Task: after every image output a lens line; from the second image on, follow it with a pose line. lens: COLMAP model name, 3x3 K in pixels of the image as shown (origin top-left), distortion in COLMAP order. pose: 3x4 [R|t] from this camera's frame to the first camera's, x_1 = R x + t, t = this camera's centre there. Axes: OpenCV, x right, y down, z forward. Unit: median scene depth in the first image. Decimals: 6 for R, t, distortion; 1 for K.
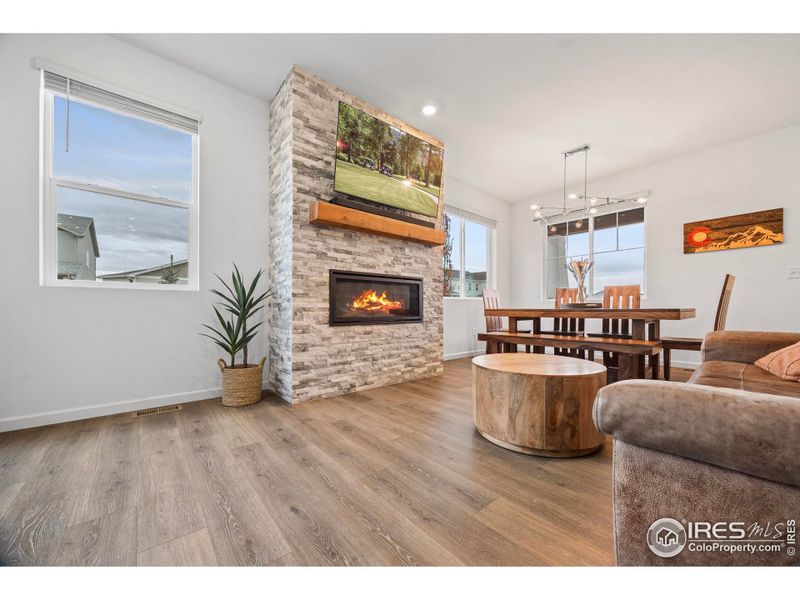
lens RADIAL K [[313.5, 0, 399.6], [0, 313.5, 314.0], [0, 0, 1]] dist [-0.002124, -0.000348]
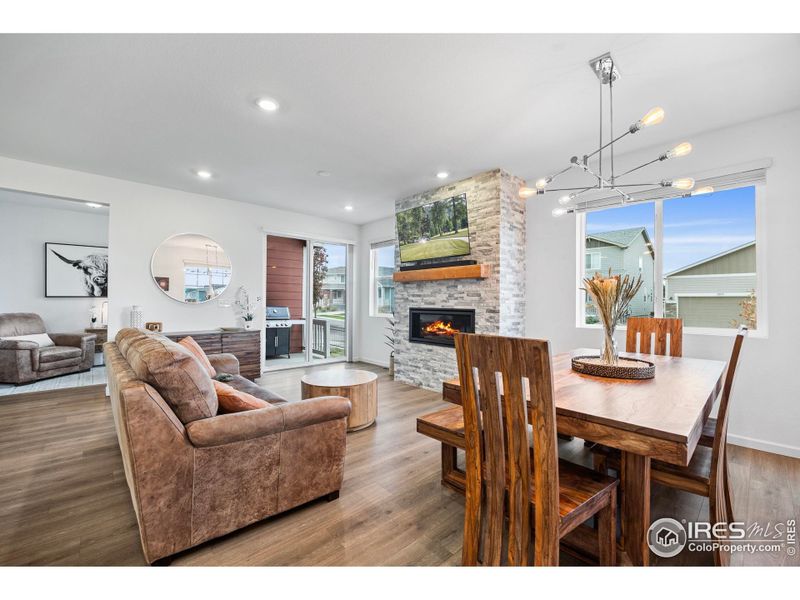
lens RADIAL K [[339.0, 0, 398.9], [0, 339.0, 297.4], [0, 0, 1]] dist [-0.000050, -0.000047]
pose [[0.037516, -0.009370, -0.999252, 1.375526], [-0.018278, 0.999782, -0.010061, -0.155450], [0.999129, 0.018642, 0.037337, 0.766498]]
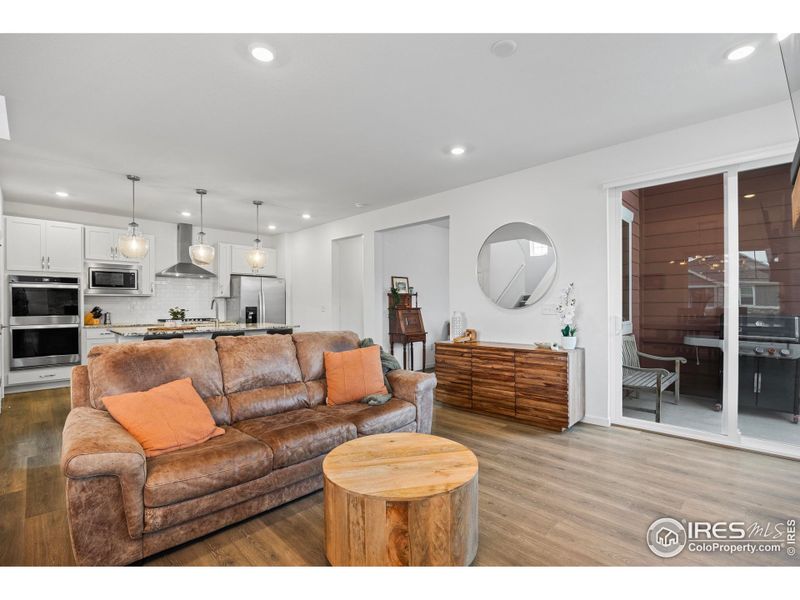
lens RADIAL K [[370.0, 0, 401.9], [0, 370.0, 307.4], [0, 0, 1]] dist [-0.004948, -0.001363]
pose [[-0.996296, 0.010533, -0.085346, 0.317171], [0.009002, 0.999792, 0.018311, -0.161700], [0.085521, 0.017475, -0.996183, 1.213886]]
